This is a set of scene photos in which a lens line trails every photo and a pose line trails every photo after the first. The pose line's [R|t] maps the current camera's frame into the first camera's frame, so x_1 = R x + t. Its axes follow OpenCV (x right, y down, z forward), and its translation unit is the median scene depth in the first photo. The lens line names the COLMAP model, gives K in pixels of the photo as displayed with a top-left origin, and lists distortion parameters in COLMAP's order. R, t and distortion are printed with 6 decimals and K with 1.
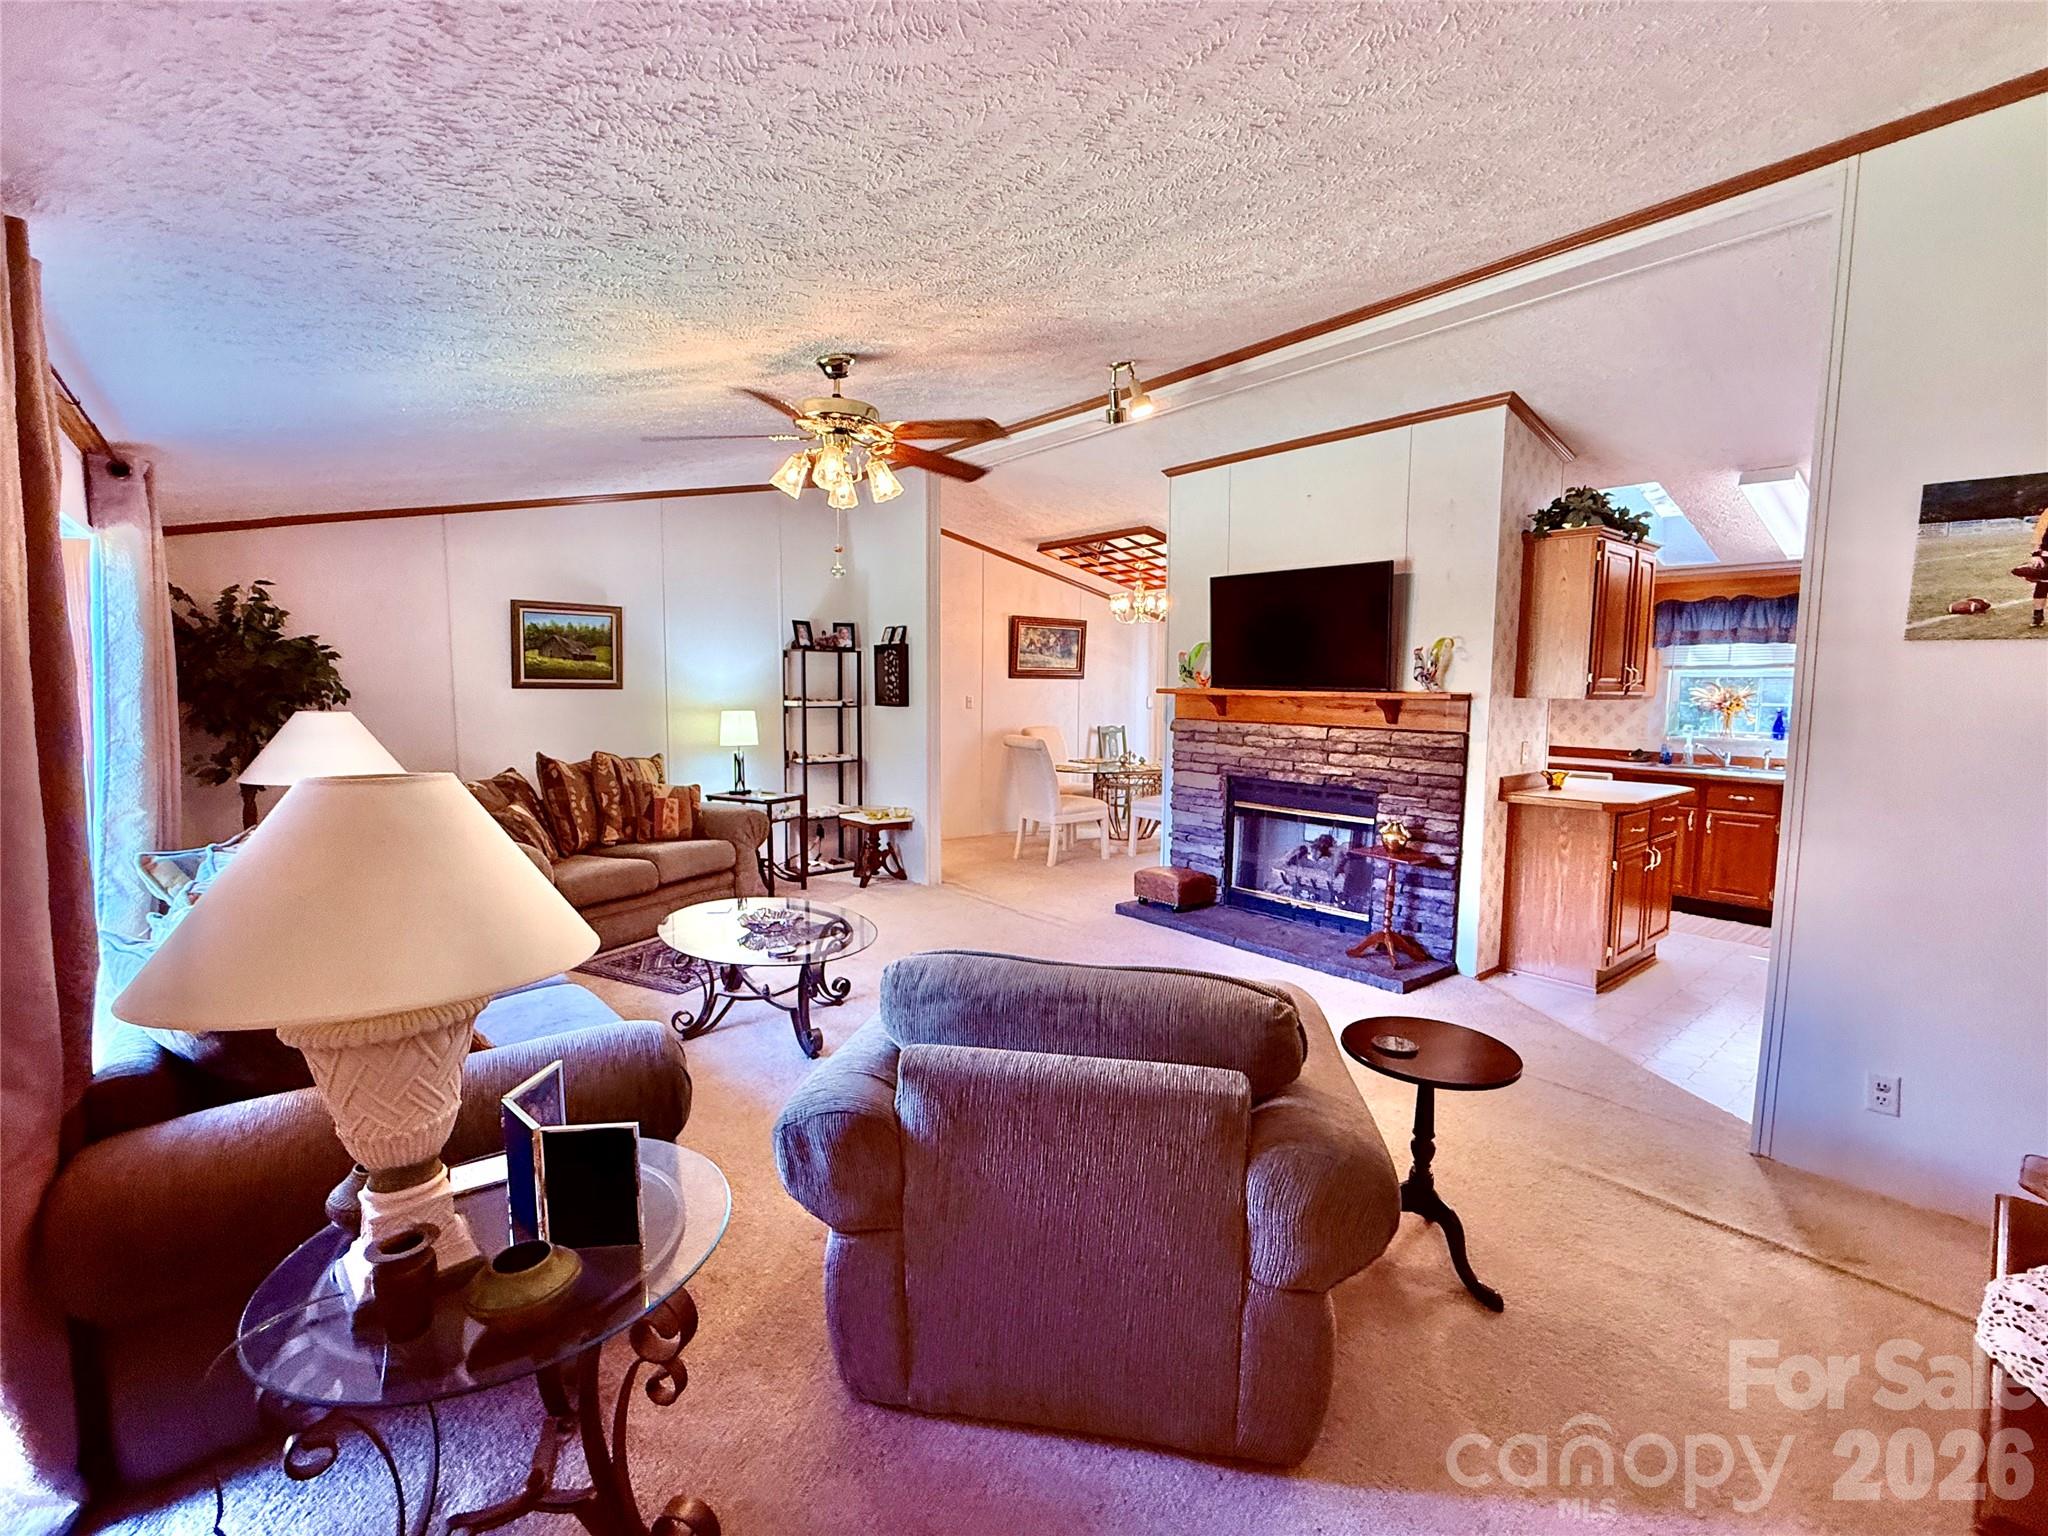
lens RADIAL K [[888.5, 0, 1021.7], [0, 888.5, 772.0], [0, 0, 1]] dist [0.000213, -0.000087]
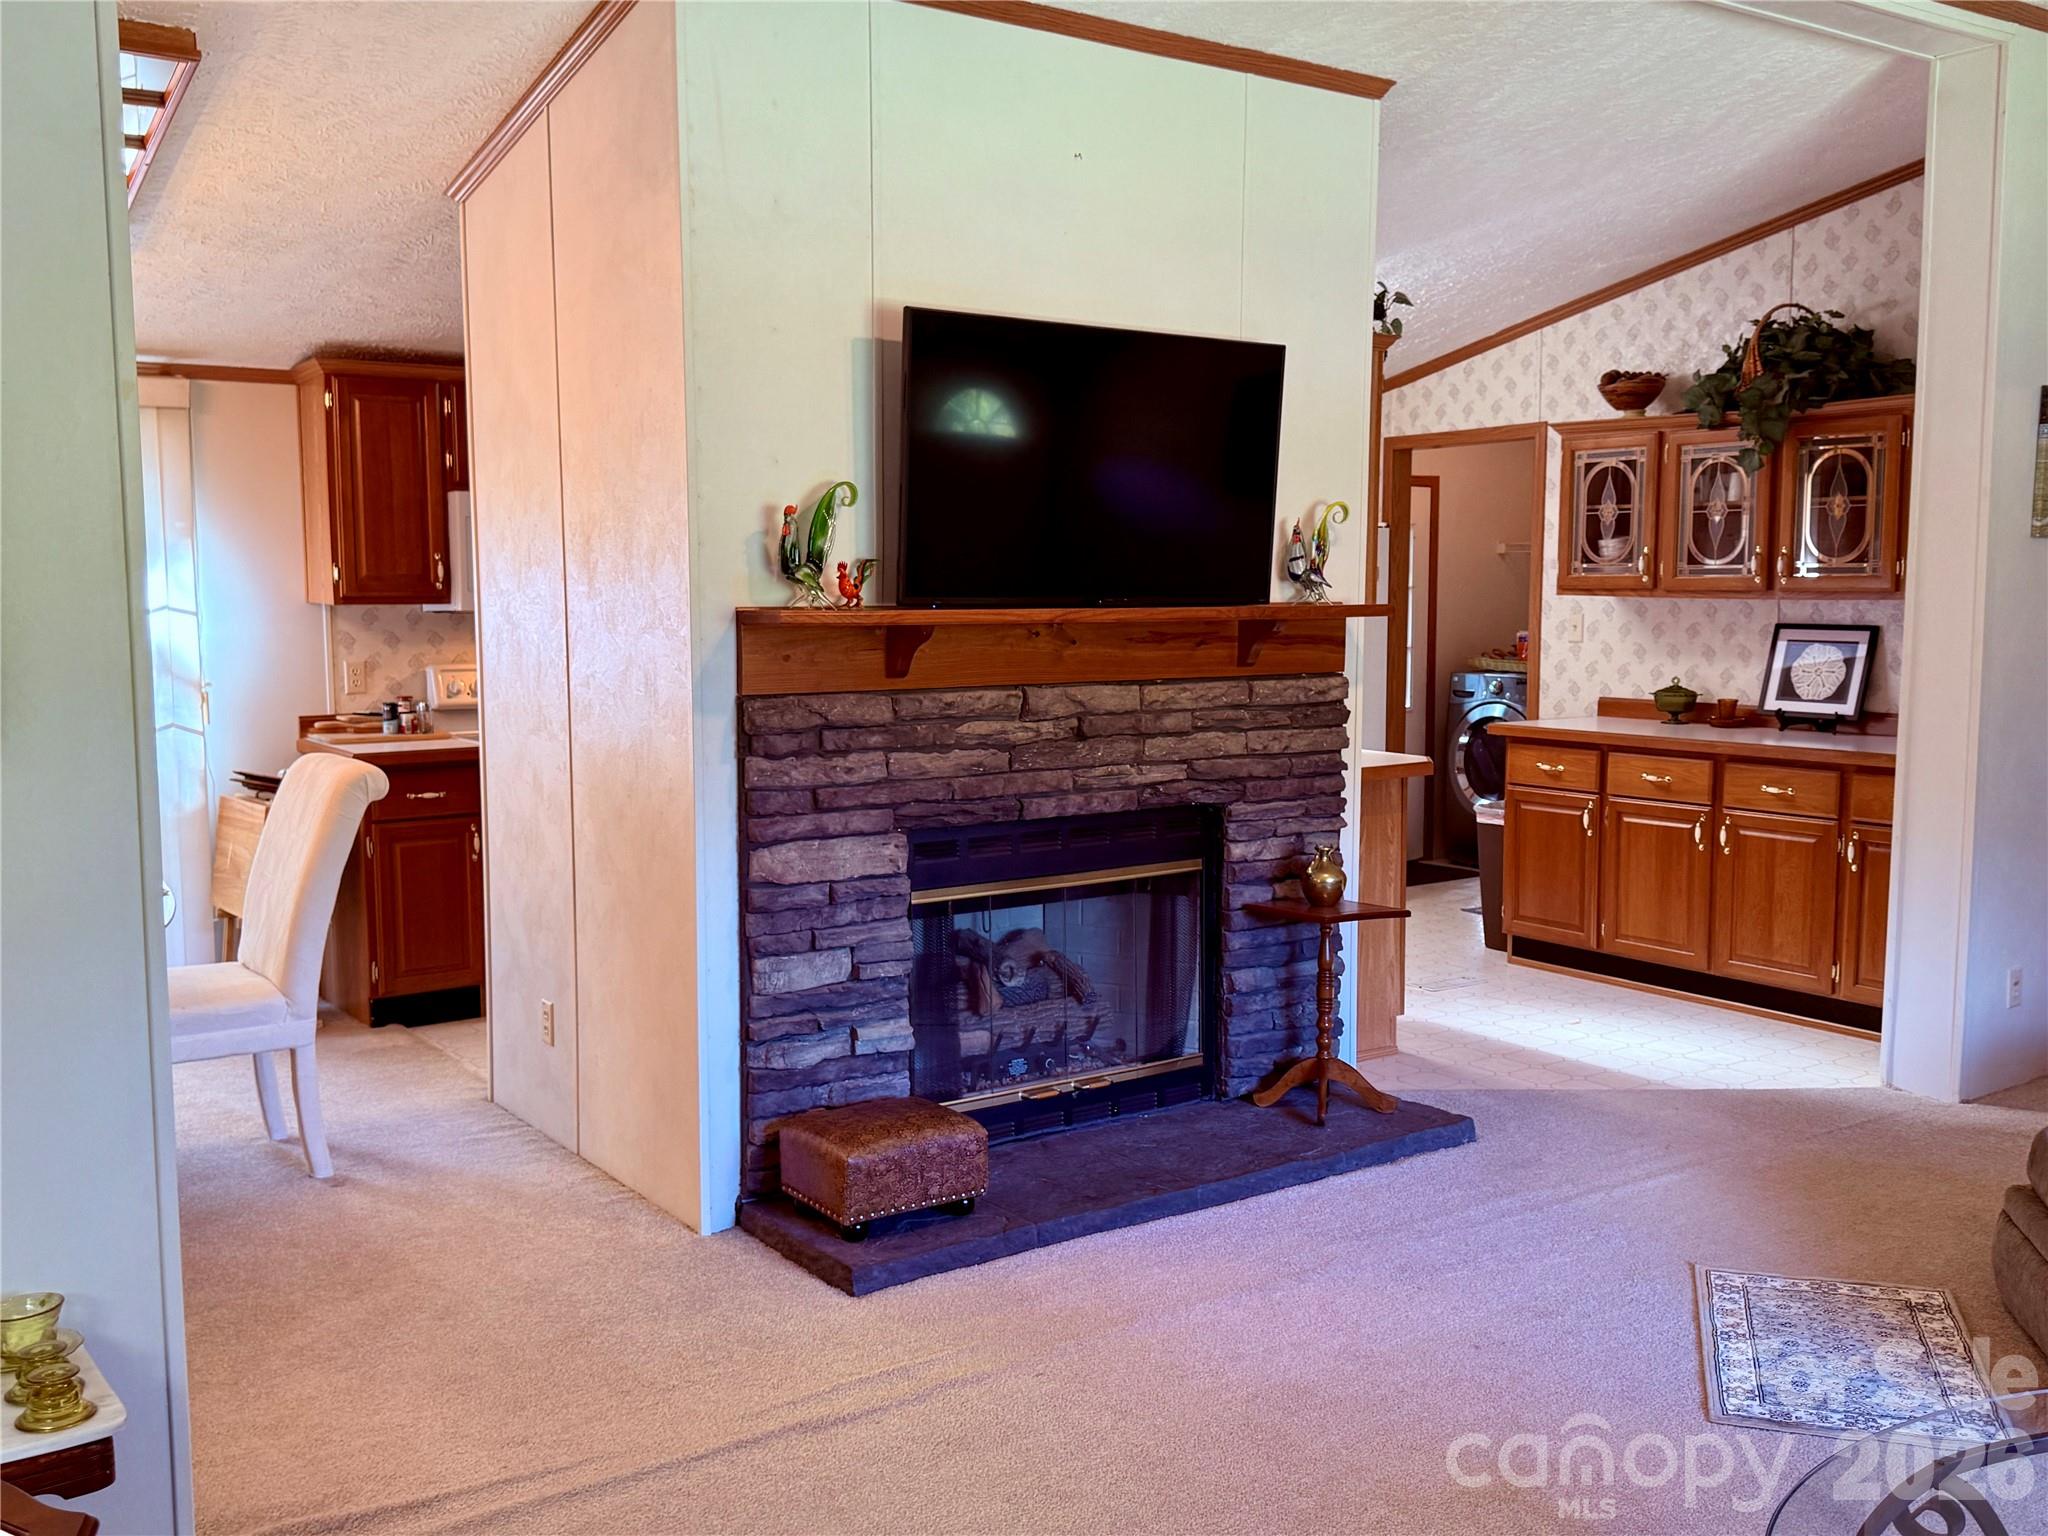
lens RADIAL K [[1867.7, 0, 974.1], [0, 1867.7, 804.0], [0, 0, 1]] dist [0.022495, -0.082245]
pose [[0.074877, -0.127723, 0.988979, -0.583004], [0.102093, 0.987534, 0.119807, -0.104810], [-0.991953, 0.091997, 0.086983, 0.928260]]
